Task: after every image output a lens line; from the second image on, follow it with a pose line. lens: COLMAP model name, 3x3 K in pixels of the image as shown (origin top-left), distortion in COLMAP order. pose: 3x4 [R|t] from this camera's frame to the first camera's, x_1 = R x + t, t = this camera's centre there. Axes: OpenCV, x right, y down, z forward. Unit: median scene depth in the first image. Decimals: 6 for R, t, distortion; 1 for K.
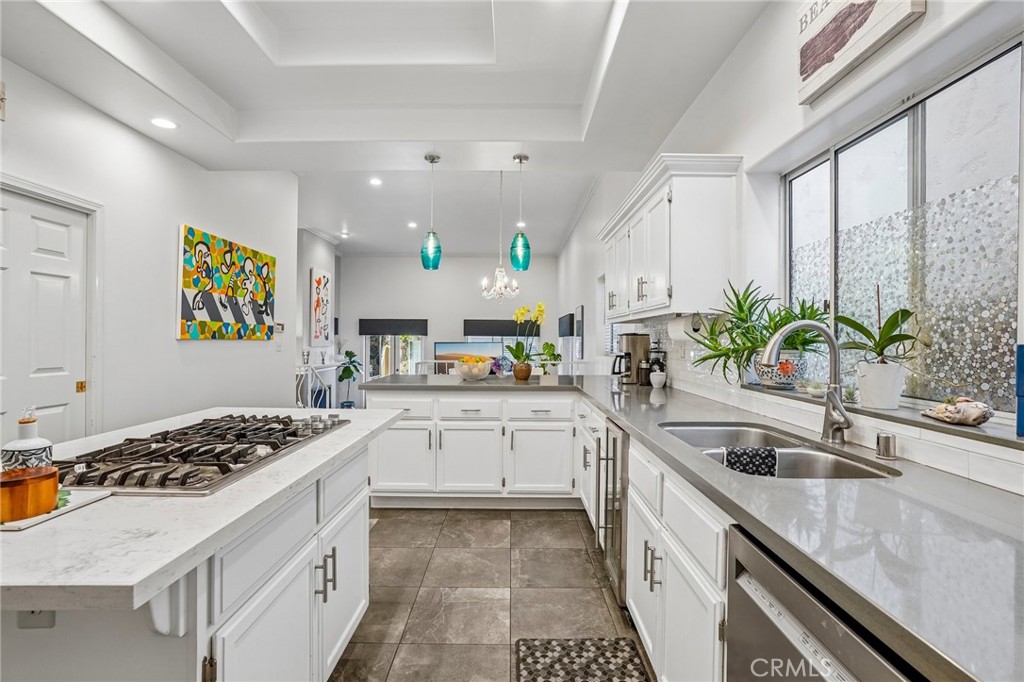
lens RADIAL K [[477.1, 0, 518.4], [0, 477.1, 339.8], [0, 0, 1]] dist [-0.065906, 0.024358]
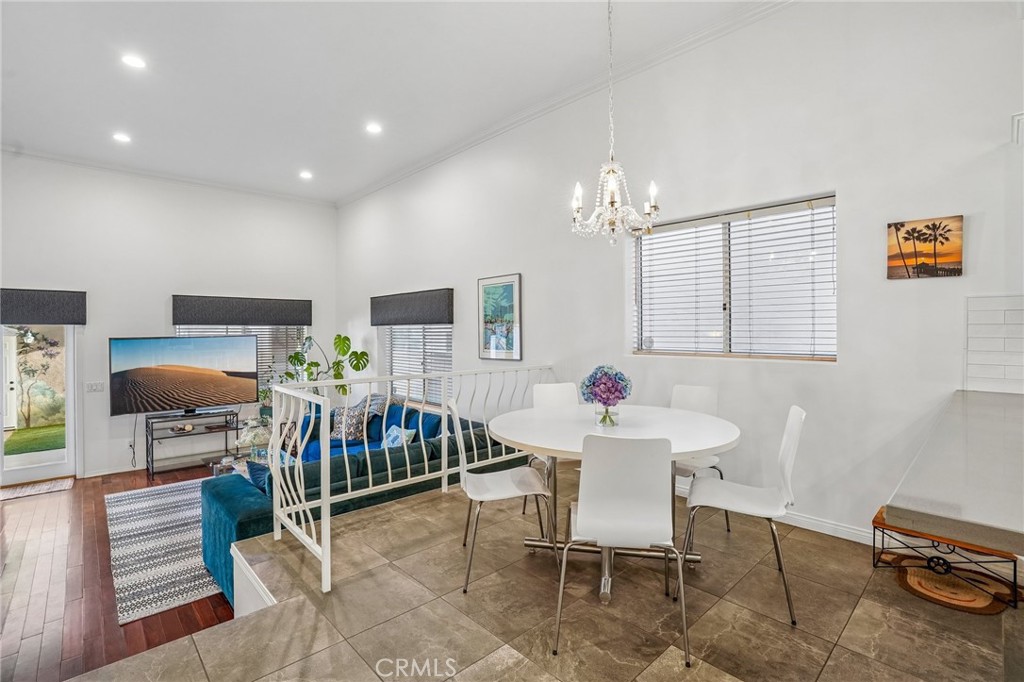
lens RADIAL K [[477.1, 0, 511.7], [0, 477.1, 328.6], [0, 0, 1]] dist [-0.065906, 0.024358]
pose [[0.739406, -0.008766, 0.673203, -0.699231], [0.009690, 0.999950, 0.002377, -0.005464], [-0.673190, 0.004766, 0.739454, 1.319177]]
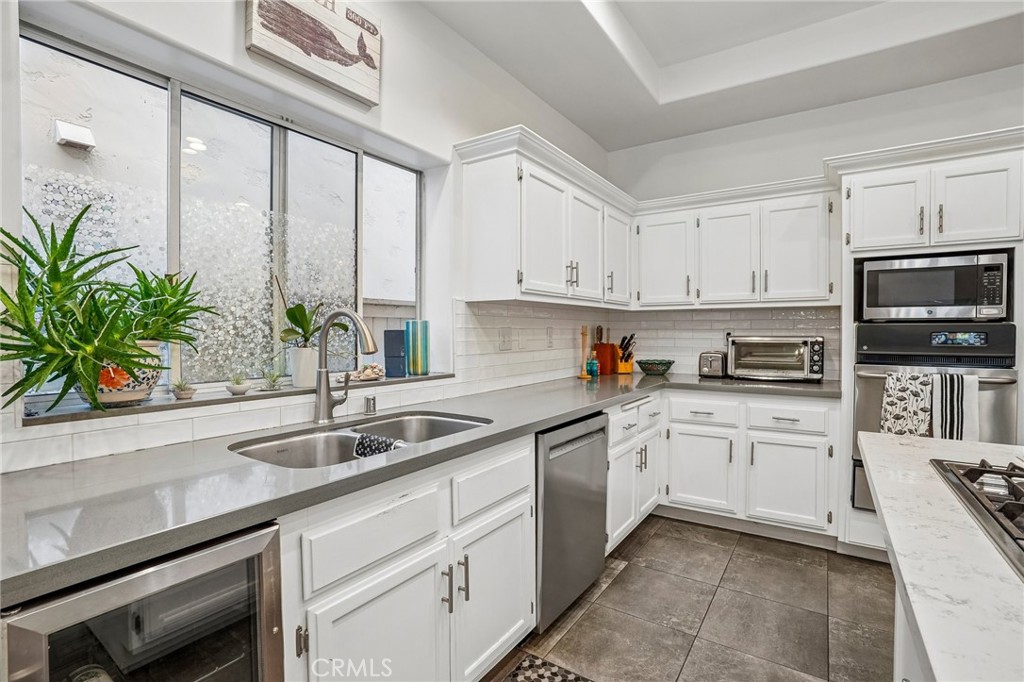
lens RADIAL K [[477.1, 0, 517.9], [0, 477.1, 338.1], [0, 0, 1]] dist [-0.065906, 0.024358]
pose [[-0.828550, -0.016635, 0.559668, -0.143250], [-0.005241, 0.999745, 0.021957, -0.000266], [-0.559891, 0.015260, -0.828426, 0.788270]]
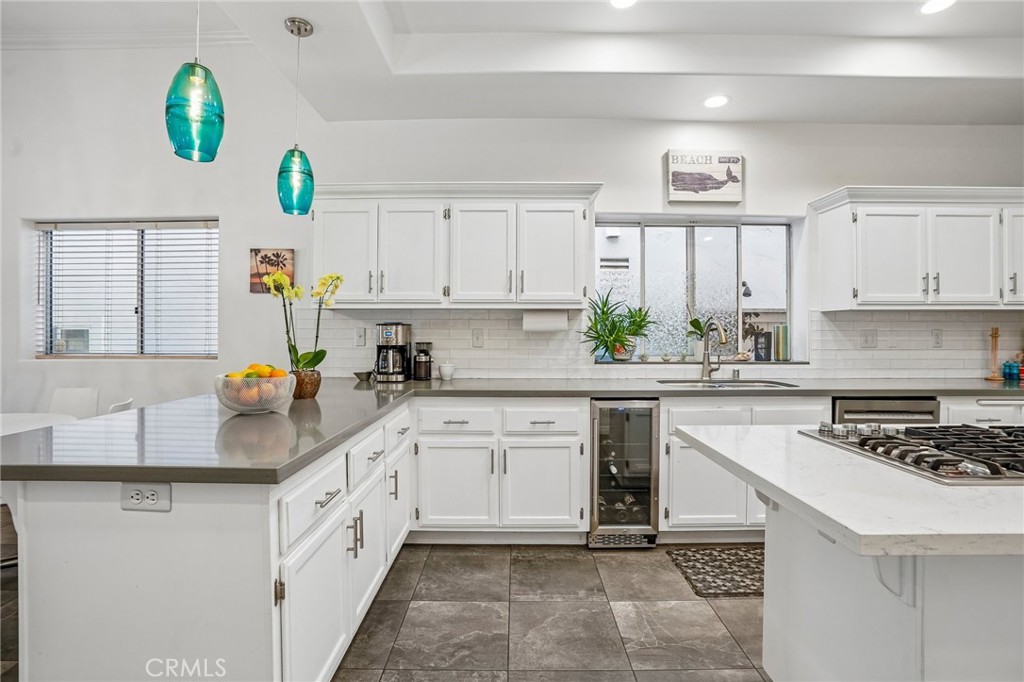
lens RADIAL K [[477.1, 0, 511.1], [0, 477.1, 332.7], [0, 0, 1]] dist [-0.065906, 0.024358]
pose [[0.019685, -0.008125, 0.999773, -0.693999], [0.000908, 0.999967, 0.008109, -0.002782], [-0.999806, 0.000748, 0.019692, 0.876811]]
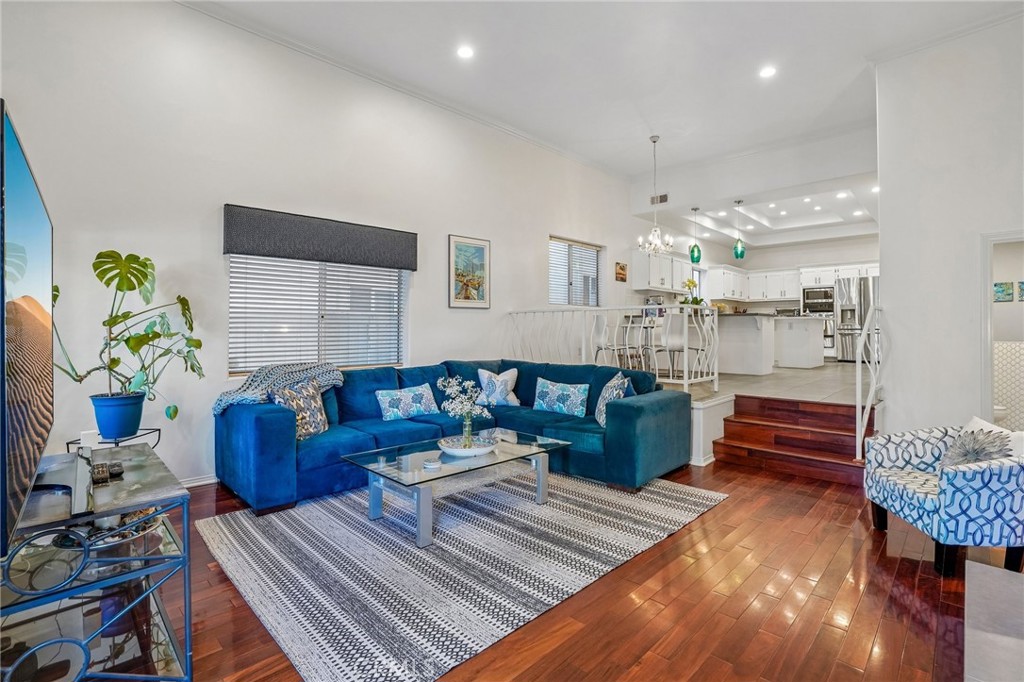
lens RADIAL K [[477.1, 0, 510.1], [0, 477.1, 326.7], [0, 0, 1]] dist [-0.065906, 0.024358]
pose [[-0.697426, -0.005285, 0.716637, -1.105257], [-0.007302, 0.999973, 0.000269, 0.168398], [-0.716619, -0.005046, -0.697446, 3.659562]]
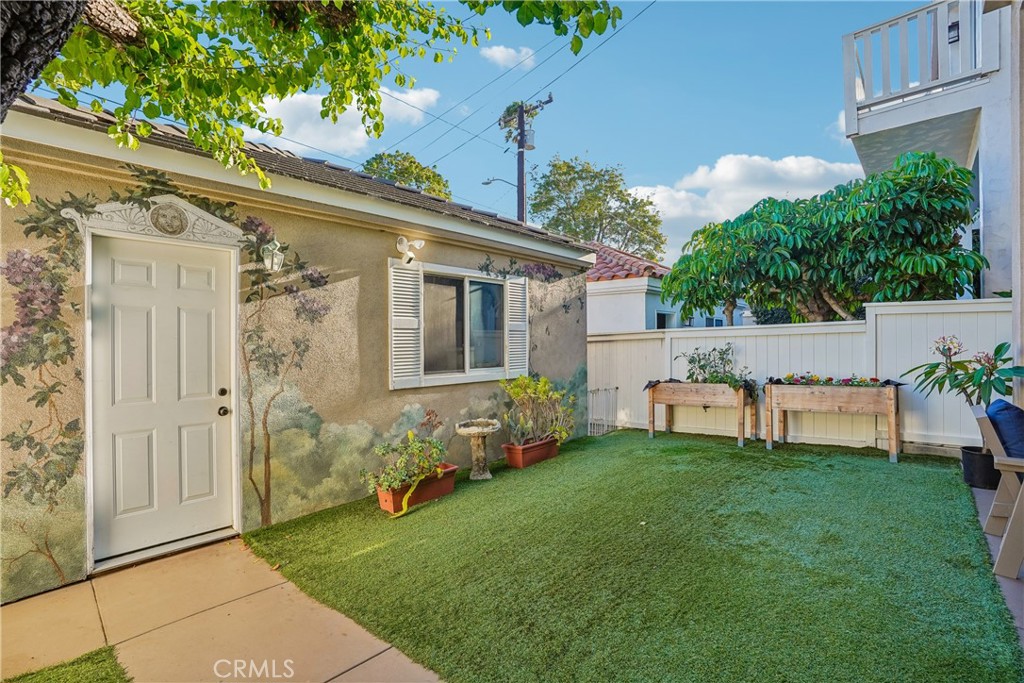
lens RADIAL K [[477.1, 0, 521.6], [0, 477.1, 339.6], [0, 0, 1]] dist [-0.065906, 0.024358]
pose [[0.672564, -0.003533, 0.740030, -1.464143], [0.006361, 0.999979, -0.001006, 0.233552], [-0.740011, 0.005384, 0.672573, 4.811974]]
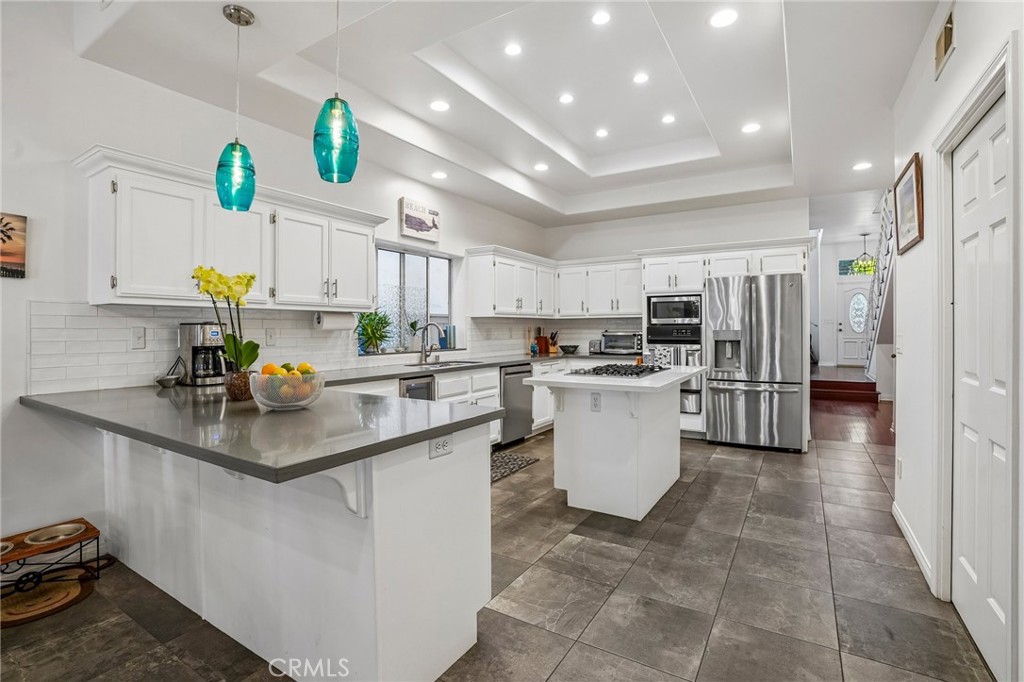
lens RADIAL K [[477.1, 0, 513.7], [0, 477.1, 334.1], [0, 0, 1]] dist [-0.065906, 0.024358]
pose [[-0.844368, -0.009908, 0.535672, -0.696900], [-0.001488, 0.999868, 0.016148, -0.007510], [-0.535762, 0.012838, -0.844272, 1.568930]]
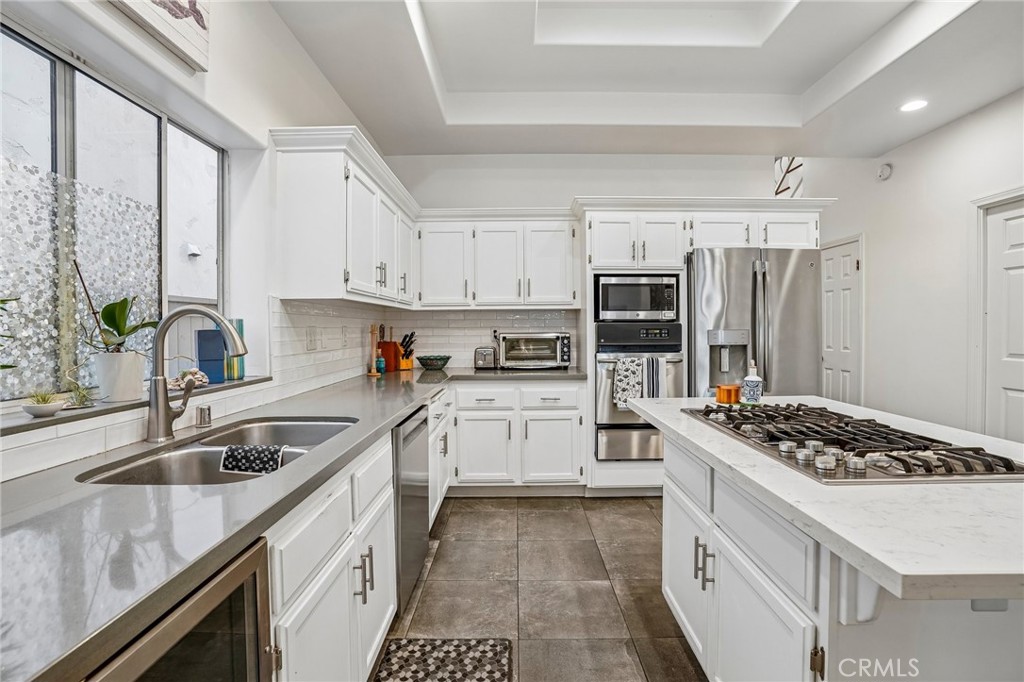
lens RADIAL K [[477.1, 0, 515.6], [0, 477.1, 334.2], [0, 0, 1]] dist [-0.065906, 0.024358]
pose [[-0.999953, -0.002711, 0.009332, -0.008063], [-0.002581, 0.999900, 0.013927, 0.000676], [-0.009369, 0.013902, -0.999859, 0.899644]]
